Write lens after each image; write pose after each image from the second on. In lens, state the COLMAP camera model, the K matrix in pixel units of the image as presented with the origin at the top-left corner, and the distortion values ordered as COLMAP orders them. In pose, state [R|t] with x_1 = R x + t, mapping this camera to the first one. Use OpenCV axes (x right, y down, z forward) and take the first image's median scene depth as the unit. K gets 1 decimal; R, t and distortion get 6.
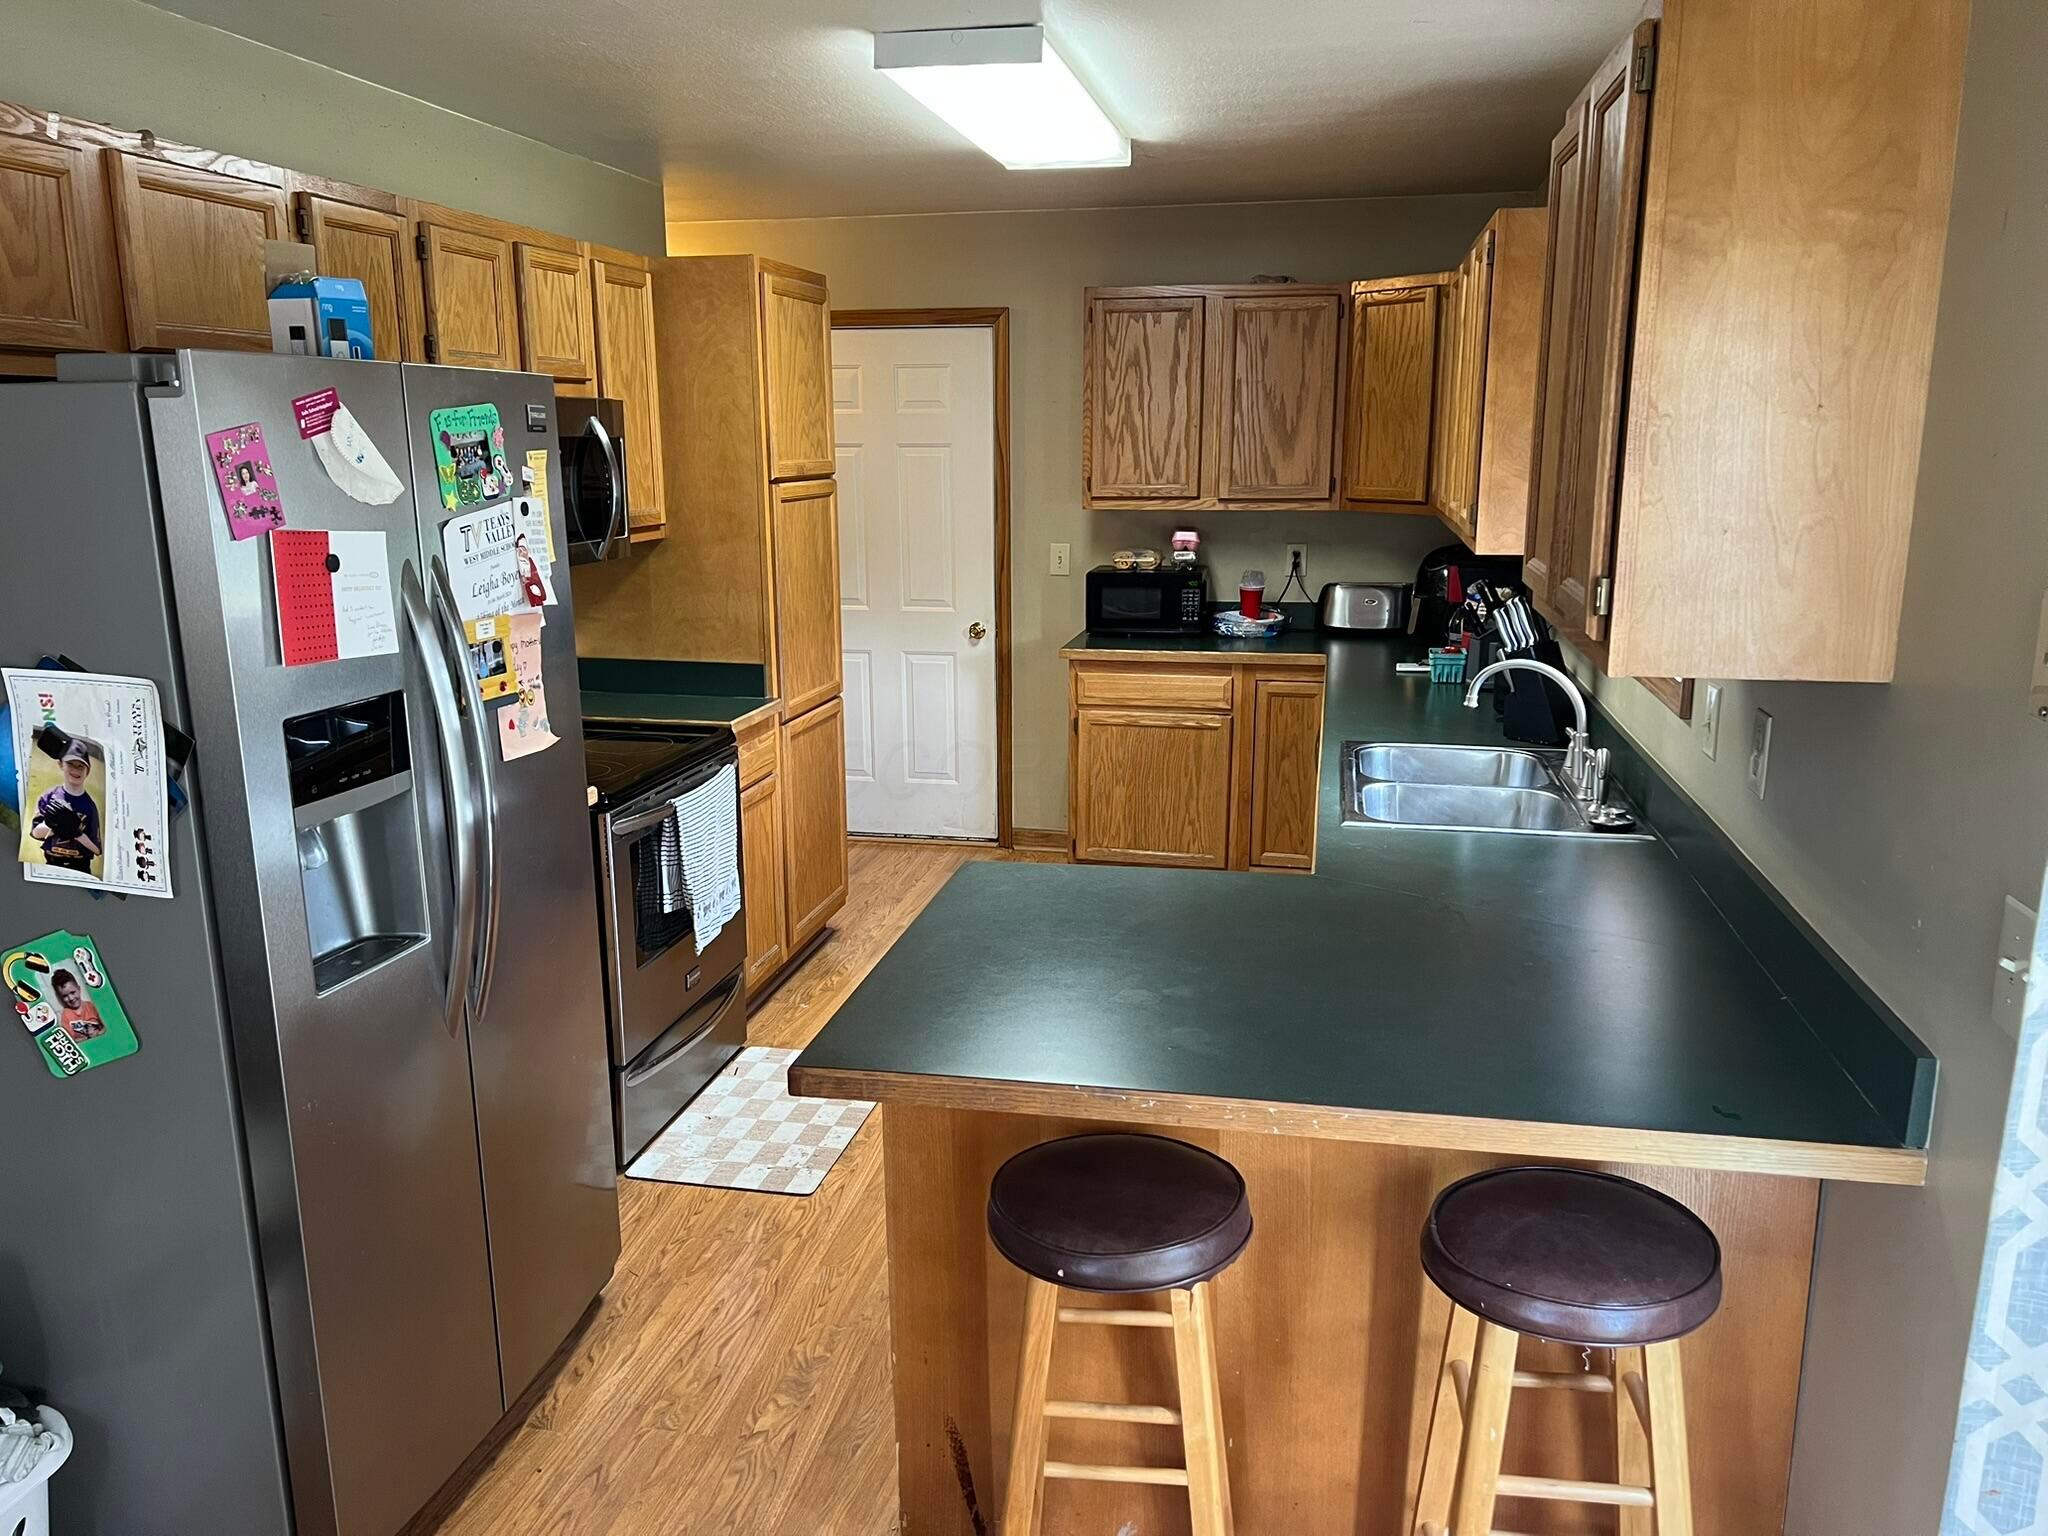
lens RADIAL K [[1541.2, 0, 1024.0], [0, 1541.2, 768.0], [0, 0, 1]] dist [0.083280, -0.109517]
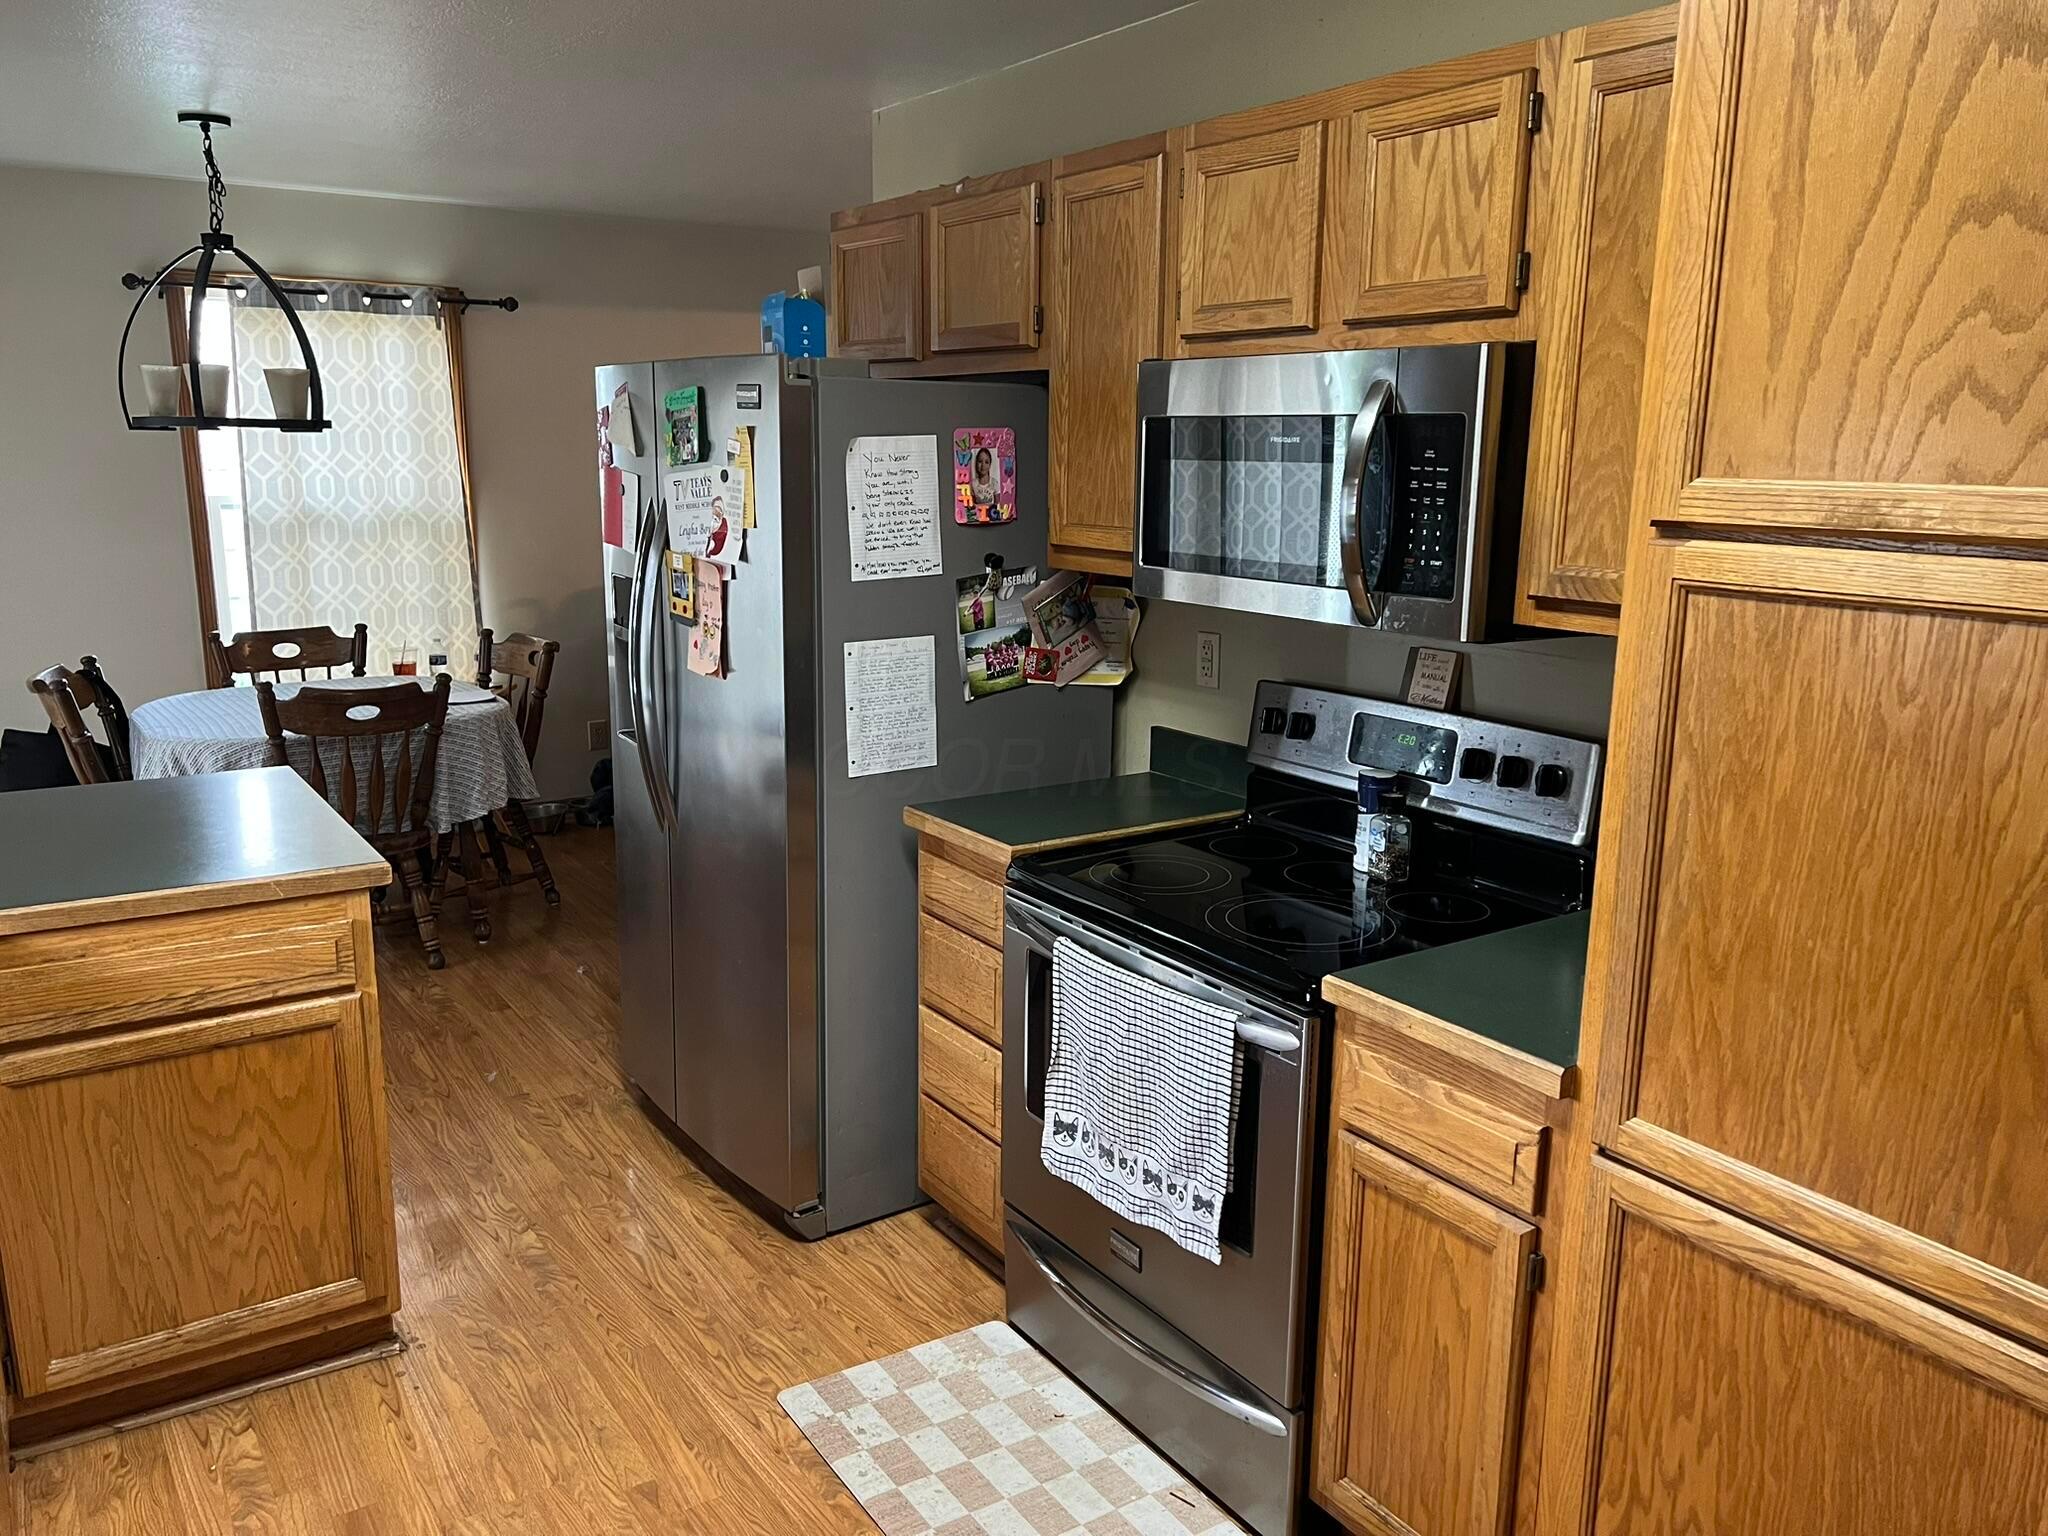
lens RADIAL K [[1541.2, 0, 1024.0], [0, 1541.2, 768.0], [0, 0, 1]] dist [0.083280, -0.109517]
pose [[-0.702632, 0.153943, -0.694702, 0.261791], [-0.154306, 0.920118, 0.359961, -0.305921], [0.694621, 0.360117, -0.622750, 1.434852]]
